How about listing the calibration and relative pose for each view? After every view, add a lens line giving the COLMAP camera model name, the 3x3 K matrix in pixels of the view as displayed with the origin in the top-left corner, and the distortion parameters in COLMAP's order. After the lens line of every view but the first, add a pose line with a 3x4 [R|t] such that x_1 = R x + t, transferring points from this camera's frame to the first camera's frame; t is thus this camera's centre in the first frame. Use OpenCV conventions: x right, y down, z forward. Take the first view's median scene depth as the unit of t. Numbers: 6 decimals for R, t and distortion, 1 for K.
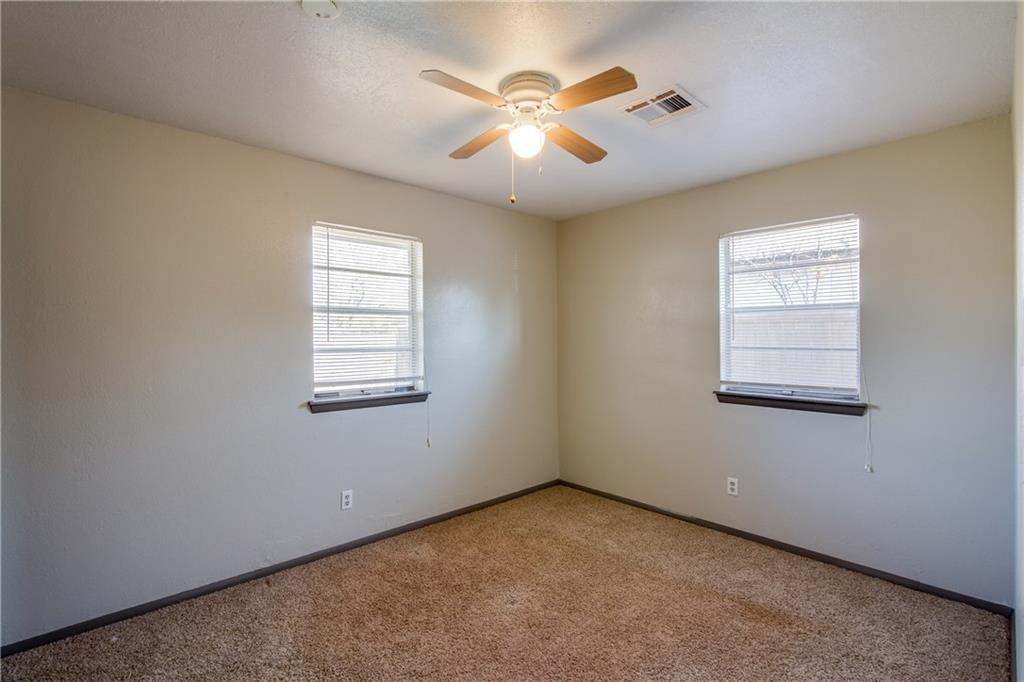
lens RADIAL K [[469.7, 0, 496.7], [0, 469.7, 341.3], [0, 0, 1]] dist [-0.015131, -0.000198]
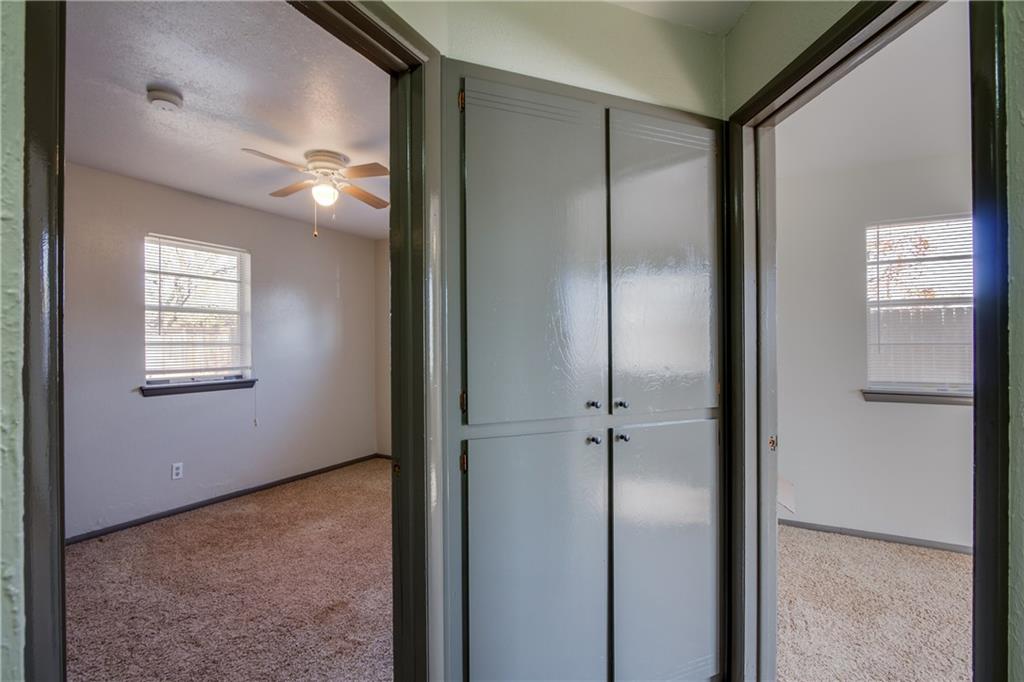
lens RADIAL K [[469.7, 0, 496.7], [0, 469.7, 341.3], [0, 0, 1]] dist [-0.015131, -0.000198]
pose [[0.953224, 0.002413, 0.302256, 0.092058], [0.000500, 0.999954, -0.009560, 0.026533], [-0.302266, 0.009264, 0.953179, -0.368514]]
